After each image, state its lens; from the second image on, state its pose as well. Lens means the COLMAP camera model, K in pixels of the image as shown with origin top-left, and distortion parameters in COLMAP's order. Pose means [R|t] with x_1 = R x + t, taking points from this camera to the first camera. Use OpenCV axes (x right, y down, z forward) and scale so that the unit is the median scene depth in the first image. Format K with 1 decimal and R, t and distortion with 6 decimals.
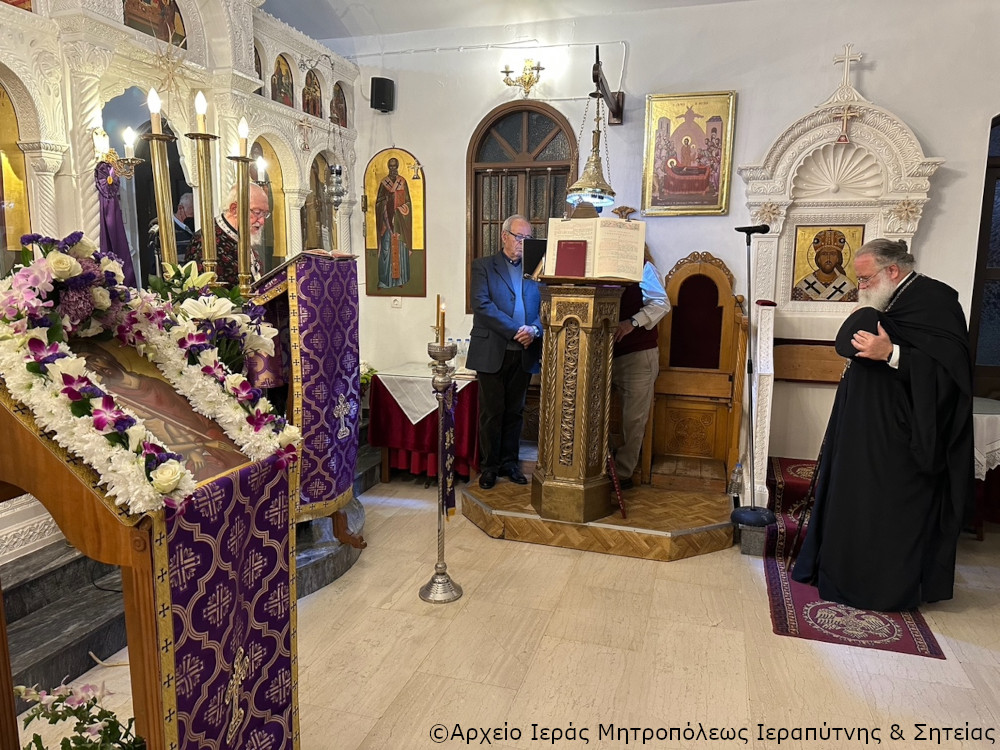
lens RADIAL K [[694.4, 0, 501.3], [0, 694.4, 376.0], [0, 0, 1]] dist [0.052181, -0.062767]
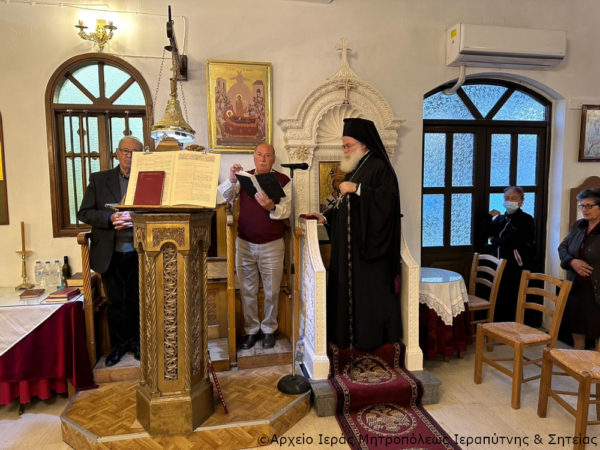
lens RADIAL K [[416.6, 0, 297.9], [0, 416.6, 221.9], [0, 0, 1]] dist [0.052181, -0.062767]
pose [[0.888033, -0.062312, 0.455538, -0.011813], [0.094836, 0.994293, -0.048869, -0.054631], [-0.449893, 0.086598, 0.888874, 0.277221]]
